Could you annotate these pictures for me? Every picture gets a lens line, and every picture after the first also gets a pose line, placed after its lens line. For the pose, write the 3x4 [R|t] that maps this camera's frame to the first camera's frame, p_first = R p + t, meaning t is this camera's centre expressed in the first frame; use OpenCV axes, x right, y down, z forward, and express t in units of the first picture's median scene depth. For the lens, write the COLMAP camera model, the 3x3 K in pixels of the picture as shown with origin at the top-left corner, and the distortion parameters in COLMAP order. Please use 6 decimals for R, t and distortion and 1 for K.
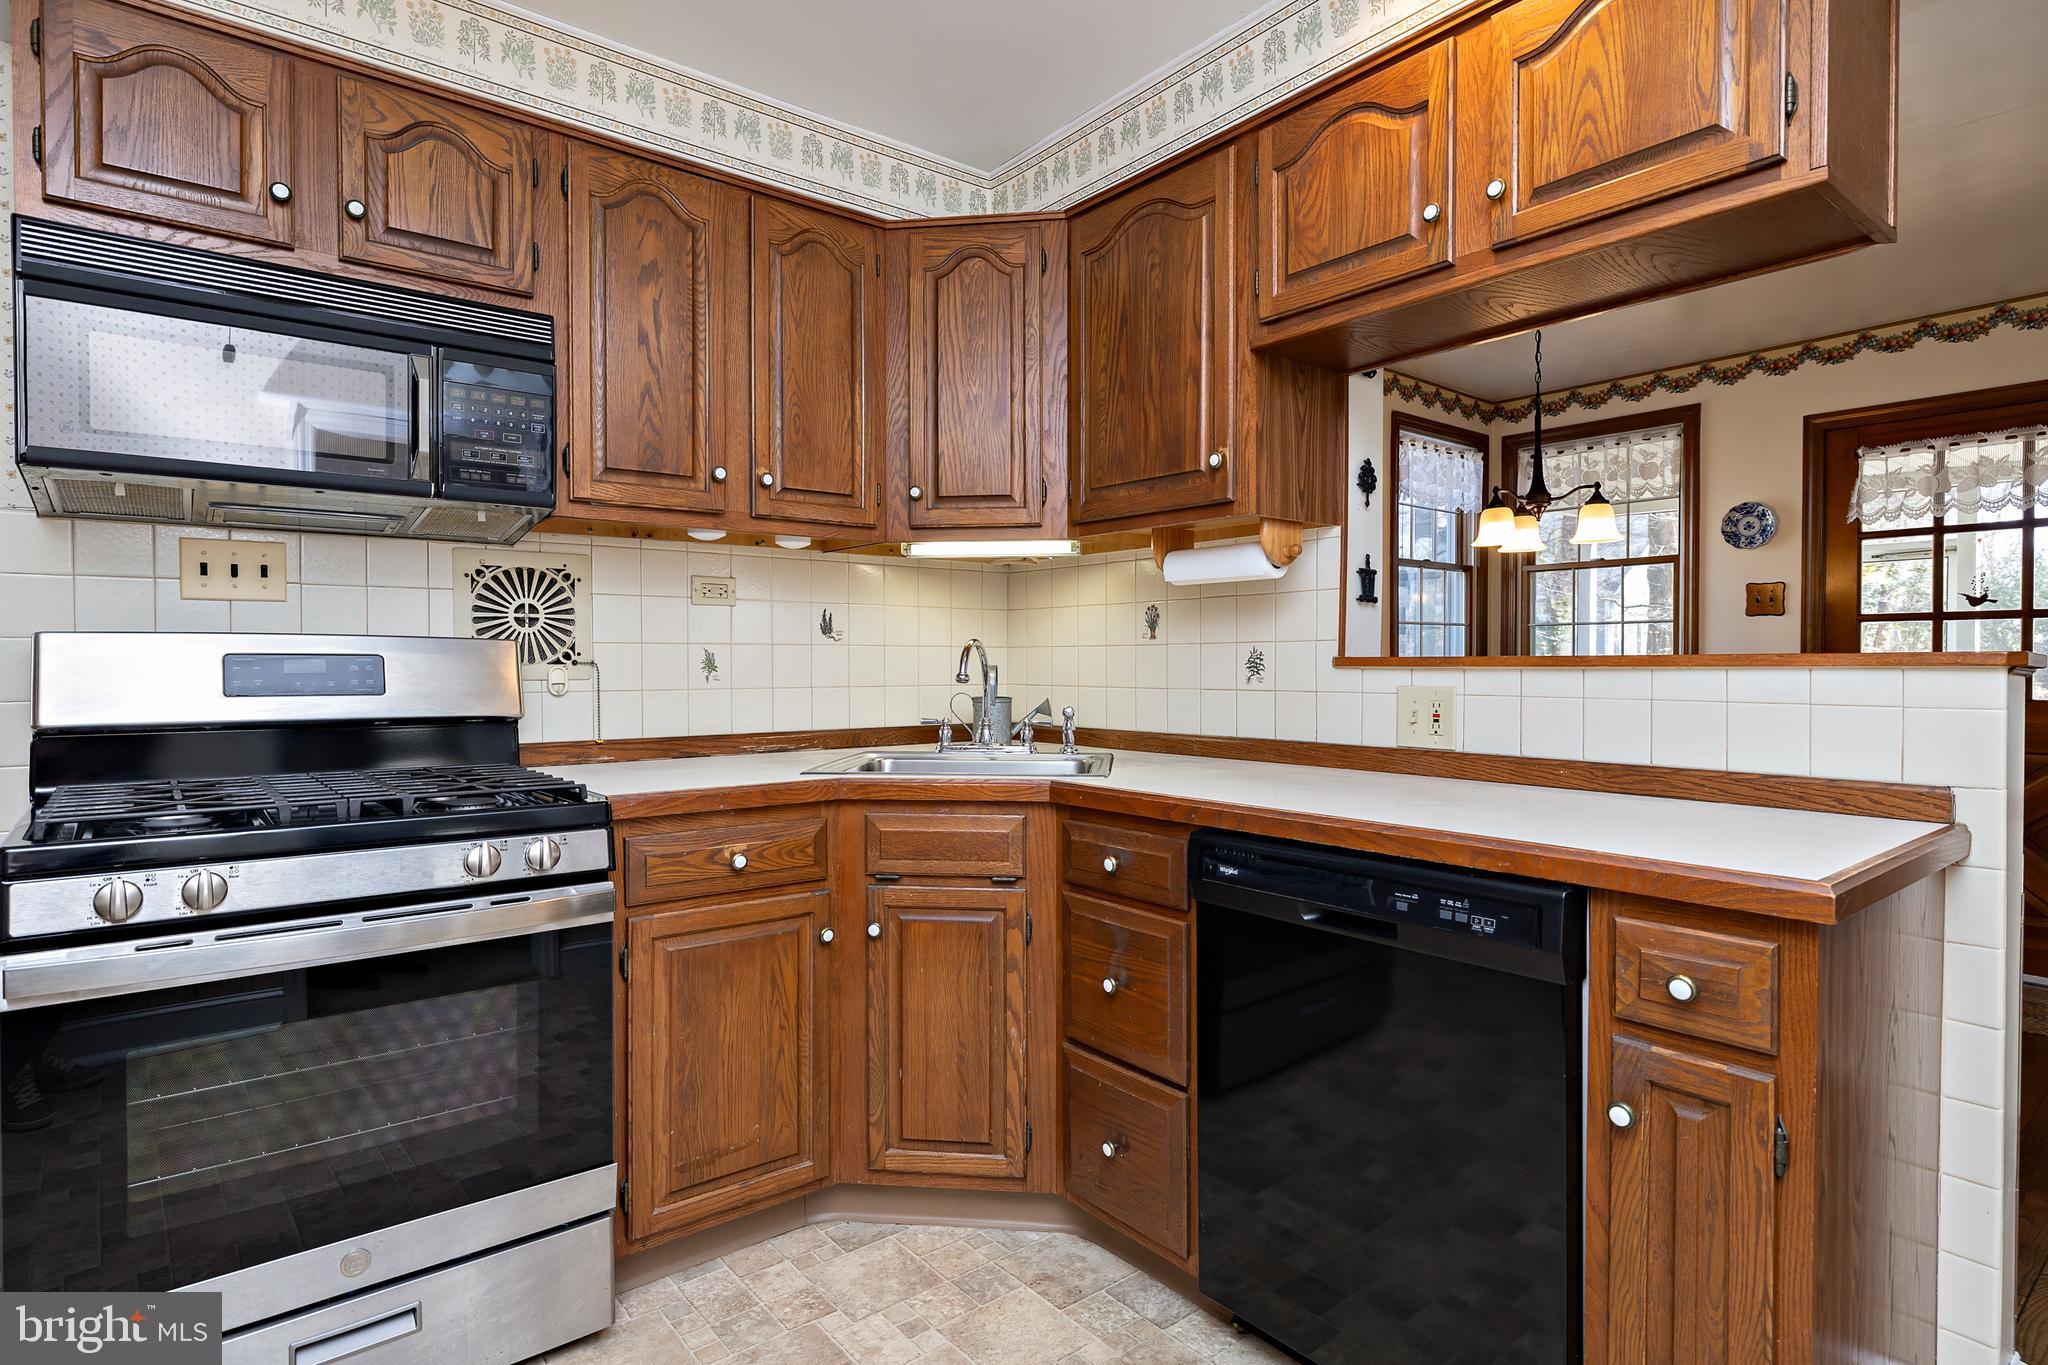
lens RADIAL K [[1057.3, 0, 1018.9], [0, 1057.3, 680.6], [0, 0, 1]] dist [0.003082, 0.000774]
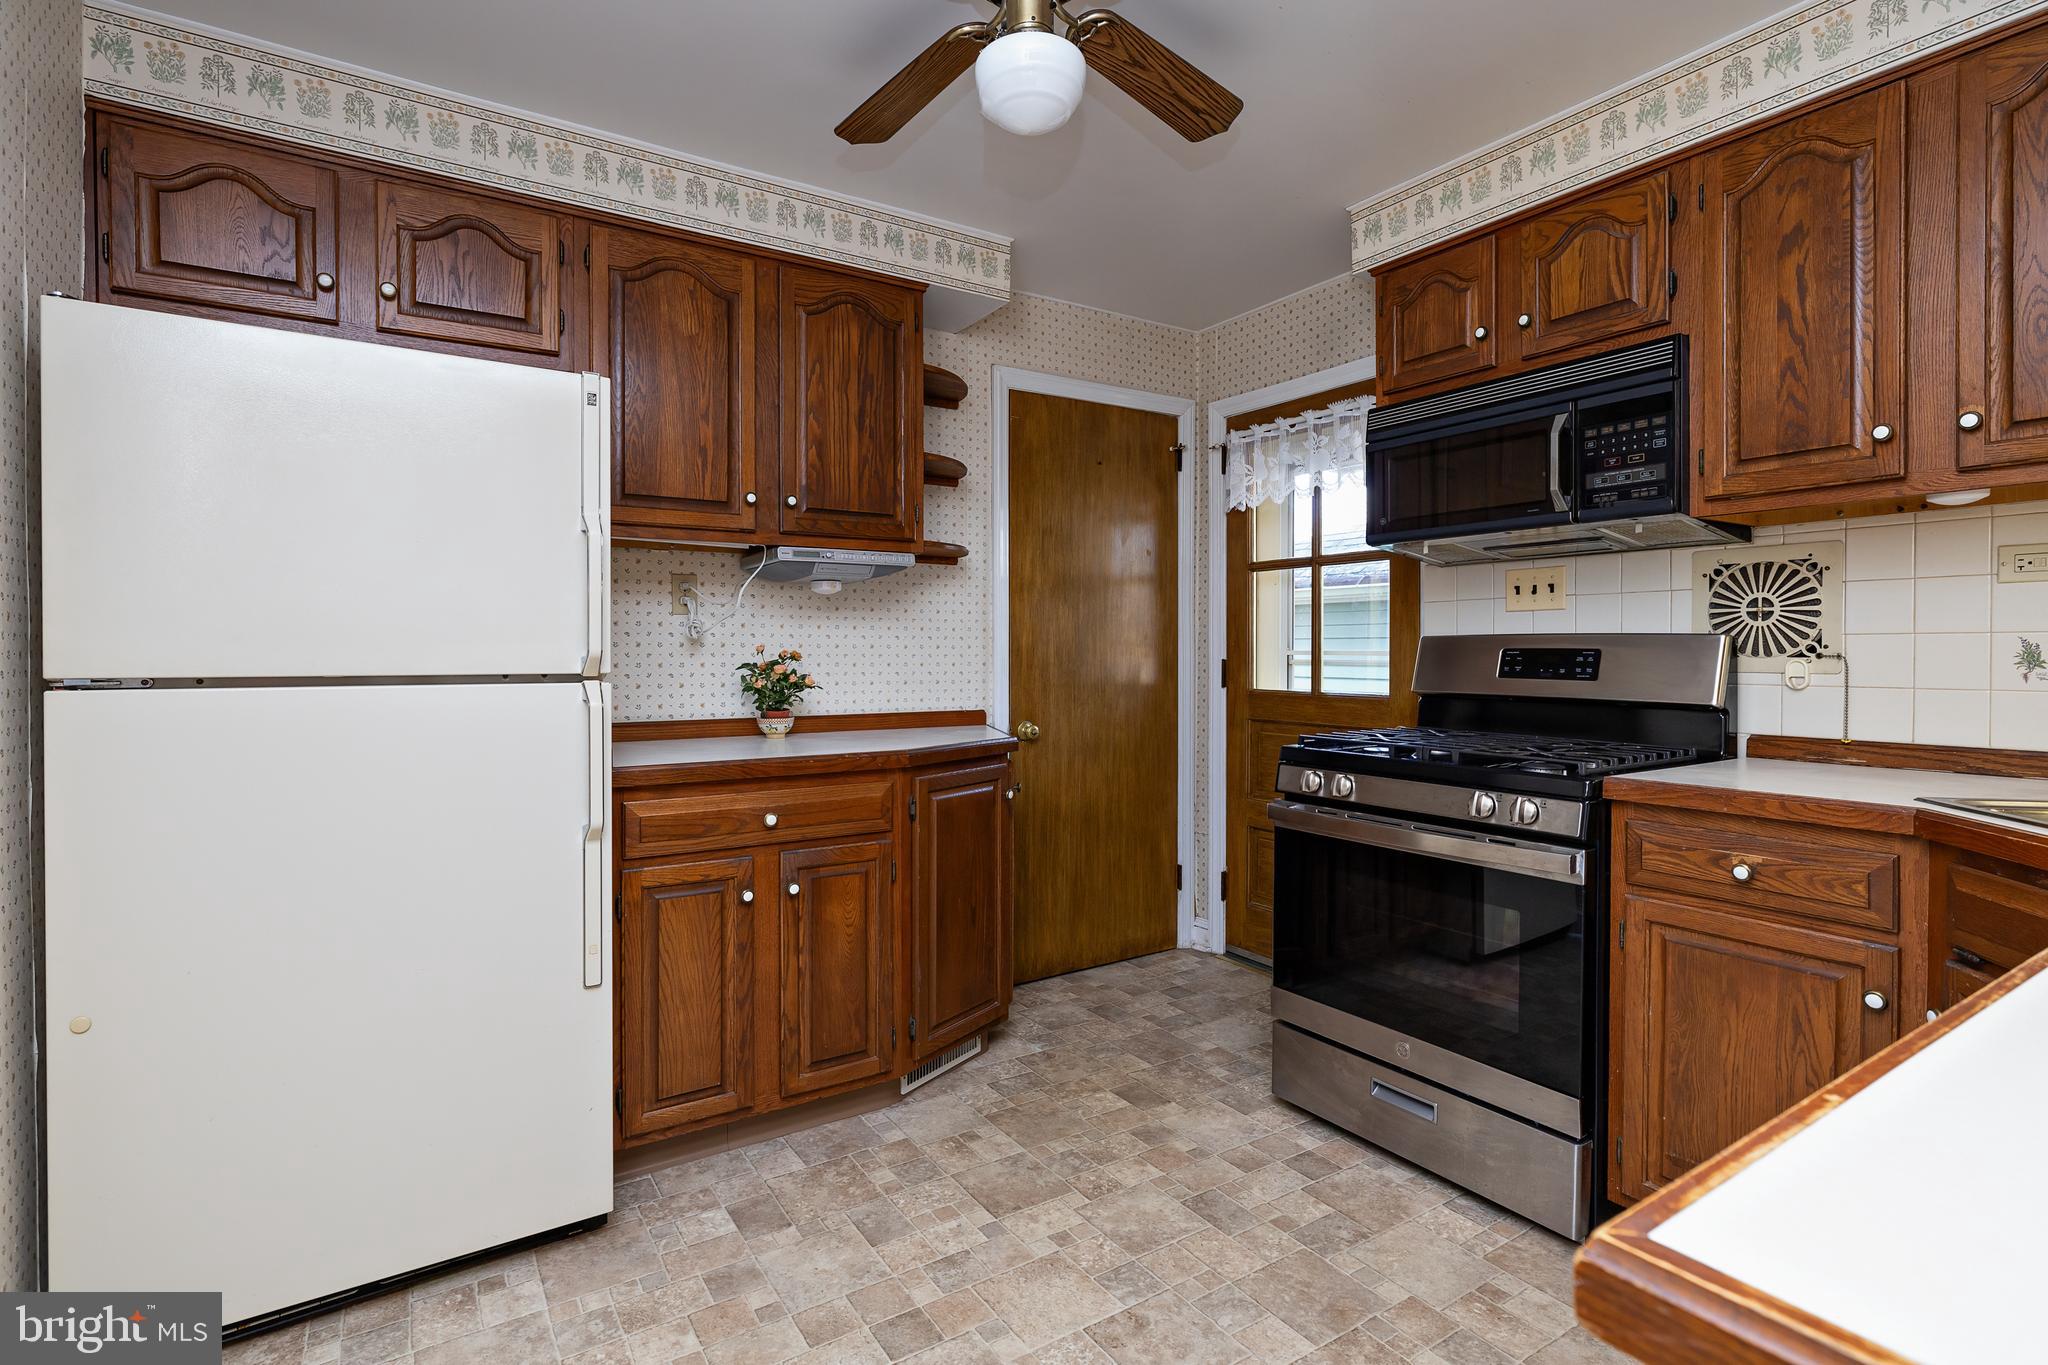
lens RADIAL K [[1004.6, 0, 1018.9], [0, 1004.6, 668.3], [0, 0, 1]] dist [-0.000424, 0.000392]
pose [[-0.092782, 0.018111, -0.995522, 0.697398], [-0.016029, 0.999678, 0.019680, -0.015308], [0.995557, 0.017783, -0.092462, 0.470648]]
